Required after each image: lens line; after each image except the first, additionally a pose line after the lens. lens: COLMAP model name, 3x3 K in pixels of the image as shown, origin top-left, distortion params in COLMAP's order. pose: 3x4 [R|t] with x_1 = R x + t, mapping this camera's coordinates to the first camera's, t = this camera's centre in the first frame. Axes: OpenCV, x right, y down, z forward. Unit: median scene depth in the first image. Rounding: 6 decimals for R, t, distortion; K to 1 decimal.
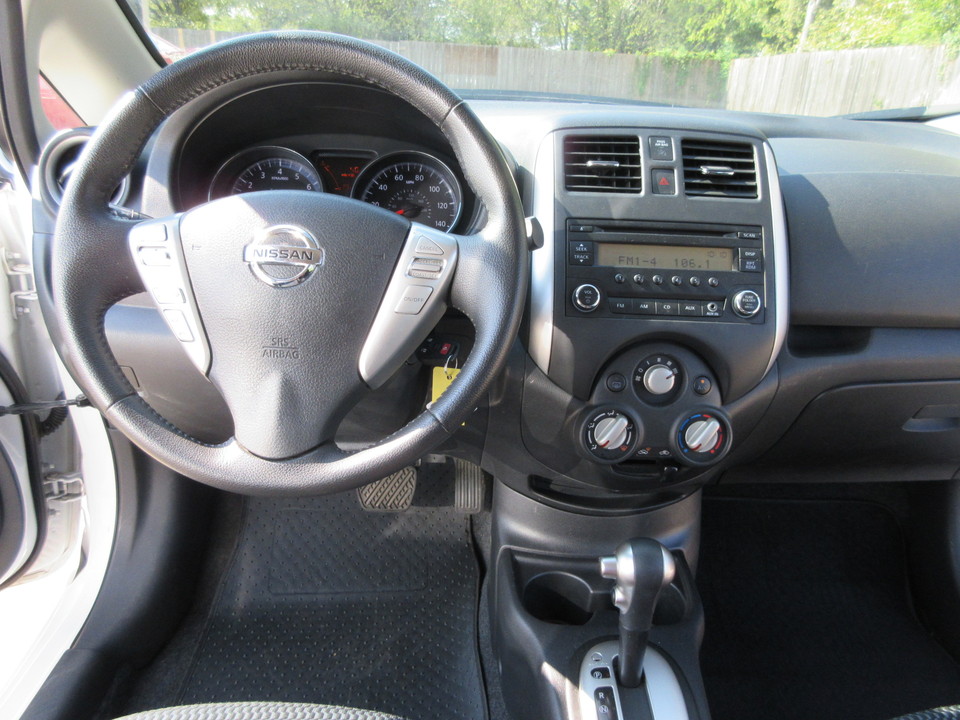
lens RADIAL K [[705.5, 0, 480.0], [0, 705.5, 360.0], [0, 0, 1]] dist [-0.005486, -0.003011]
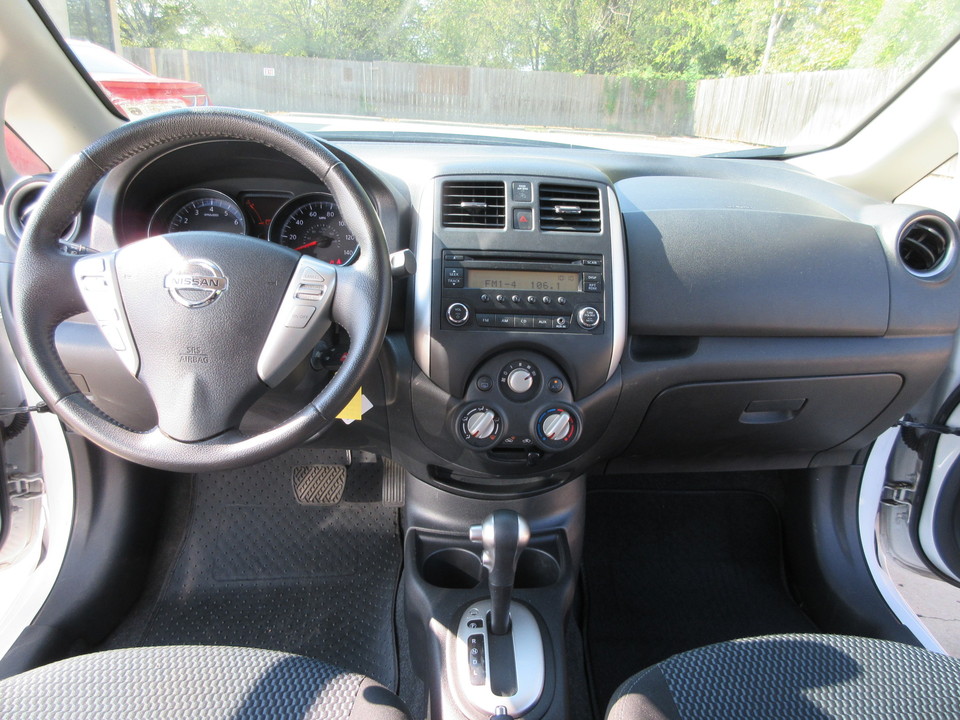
lens RADIAL K [[705.5, 0, 480.0], [0, 705.5, 360.0], [0, 0, 1]] dist [-0.005486, -0.003011]
pose [[0.999450, -0.008783, 0.031968, 0.141685], [0.009501, 0.999705, -0.022352, 0.018515], [-0.031762, 0.022644, 0.999239, -0.213431]]
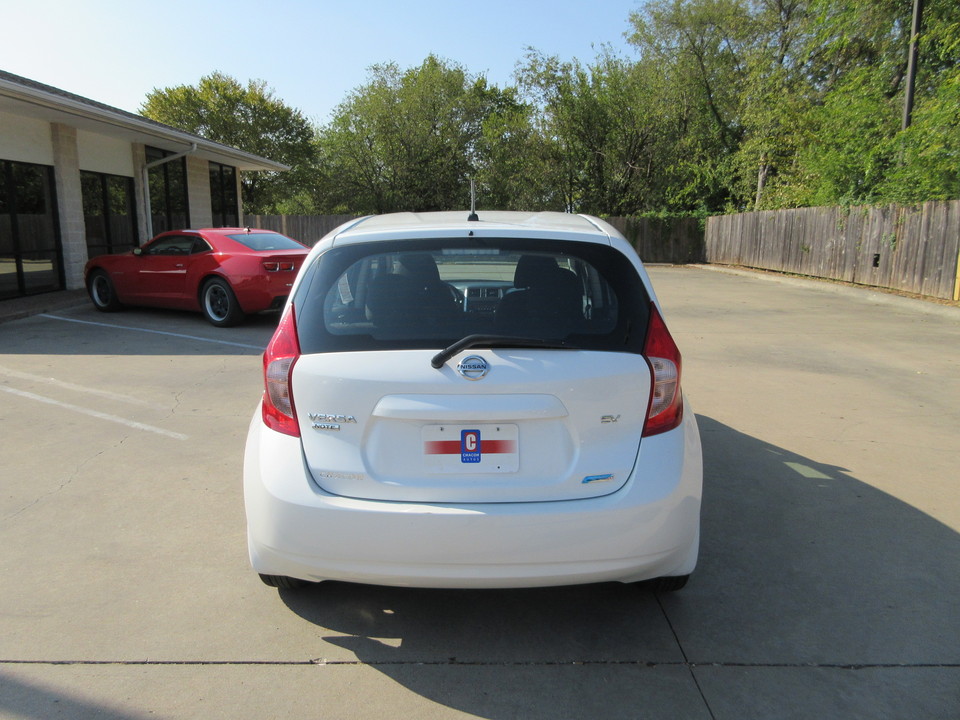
lens RADIAL K [[701.5, 0, 480.0], [0, 701.5, 360.0], [0, 0, 1]] dist [-0.004629, 0.000425]
pose [[0.998216, -0.039163, -0.045064, 0.489004], [0.029223, 0.978699, -0.203210, 1.623056], [0.052062, 0.201530, 0.978098, -5.127445]]
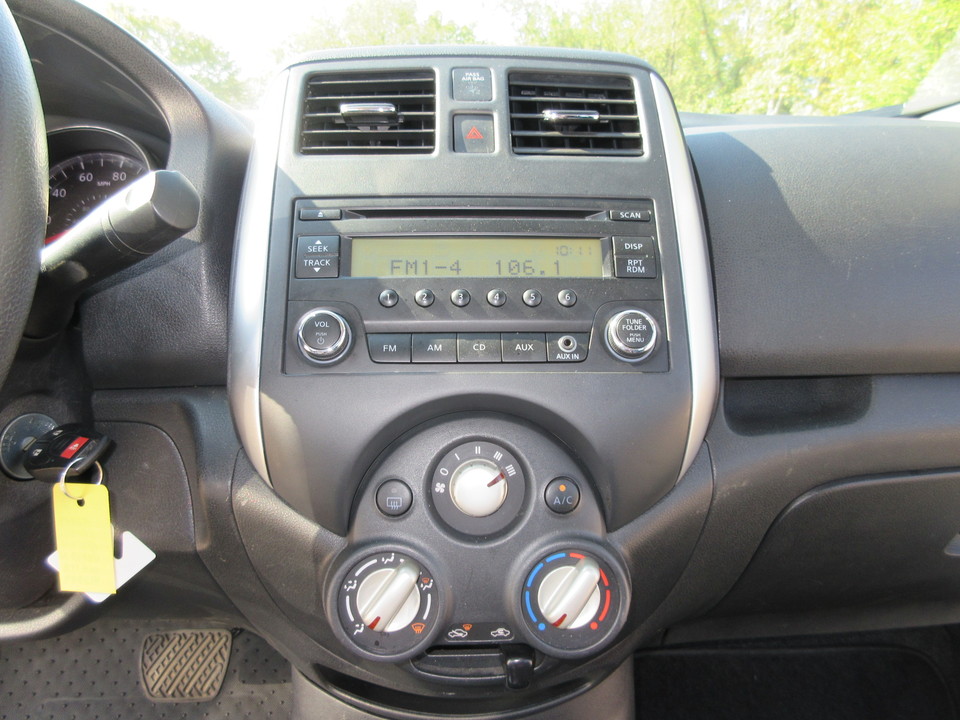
lens RADIAL K [[705.5, 0, 480.0], [0, 705.5, 360.0], [0, 0, 1]] dist [-0.005486, -0.003011]
pose [[0.999000, -0.043000, 0.012258, 0.245818], [0.044368, 0.987314, -0.152458, 0.013554], [-0.005546, 0.152850, 0.988234, 0.459249]]
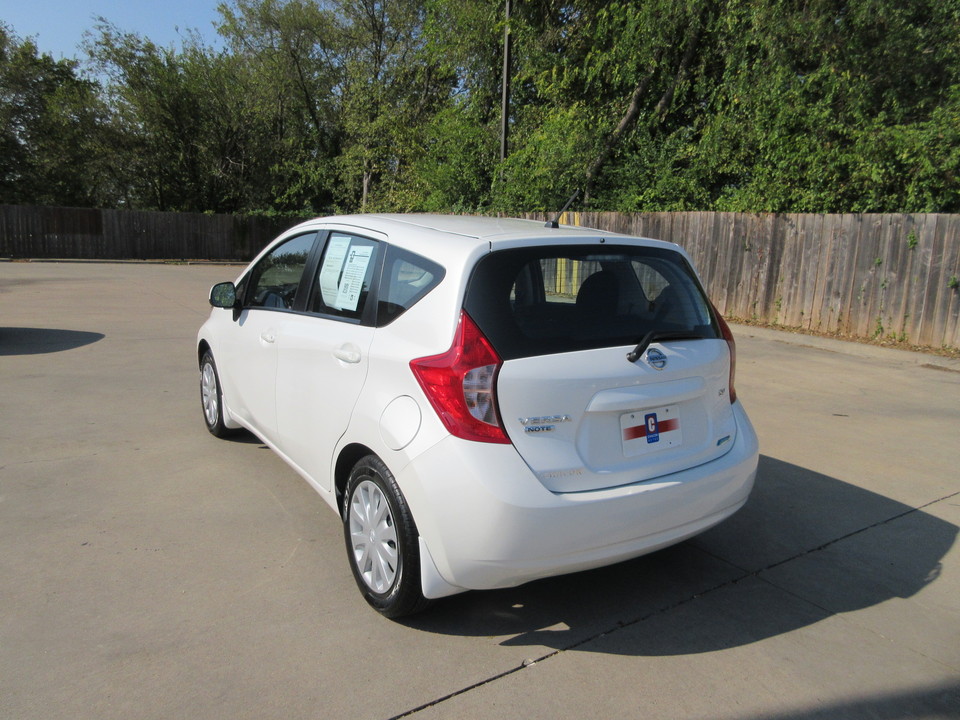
lens RADIAL K [[700.8, 0, 477.5], [0, 700.8, 362.3], [0, 0, 1]] dist [-0.004994, -0.006608]
pose [[0.848414, -0.118671, 0.515859, -2.253659], [0.211471, 0.969384, -0.124796, 1.295874], [-0.485256, 0.214968, 0.847535, -4.660007]]
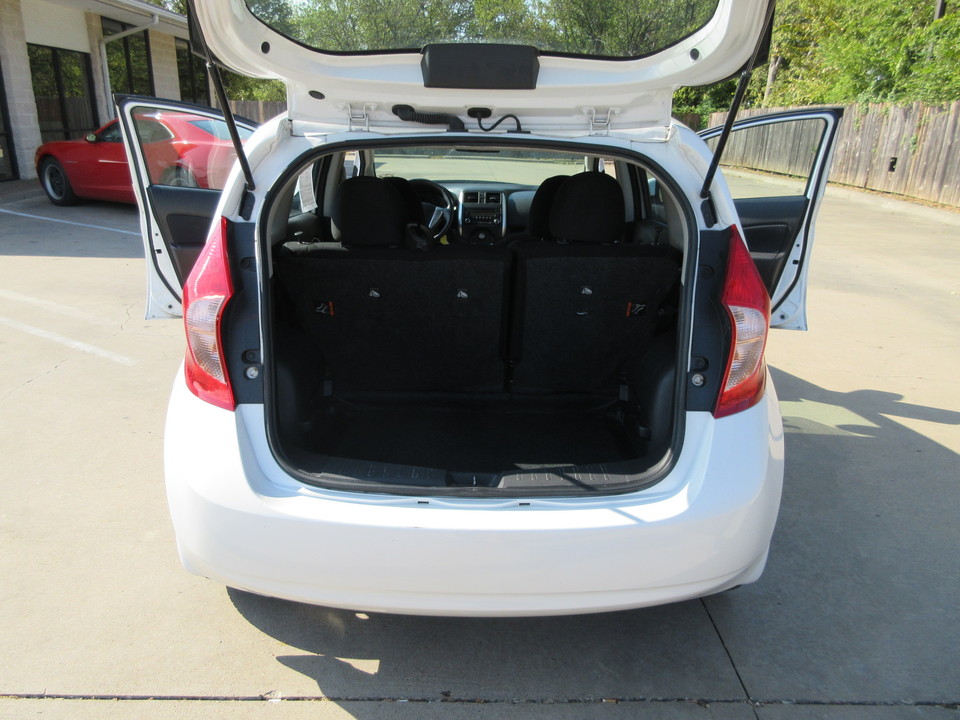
lens RADIAL K [[700.7, 0, 479.9], [0, 700.7, 355.5], [0, 0, 1]] dist [0.001883, -0.004747]
pose [[0.999406, -0.017595, -0.029621, 0.372721], [0.015576, 0.997627, -0.067066, 1.272956], [0.030731, 0.066565, 0.997309, -4.214757]]
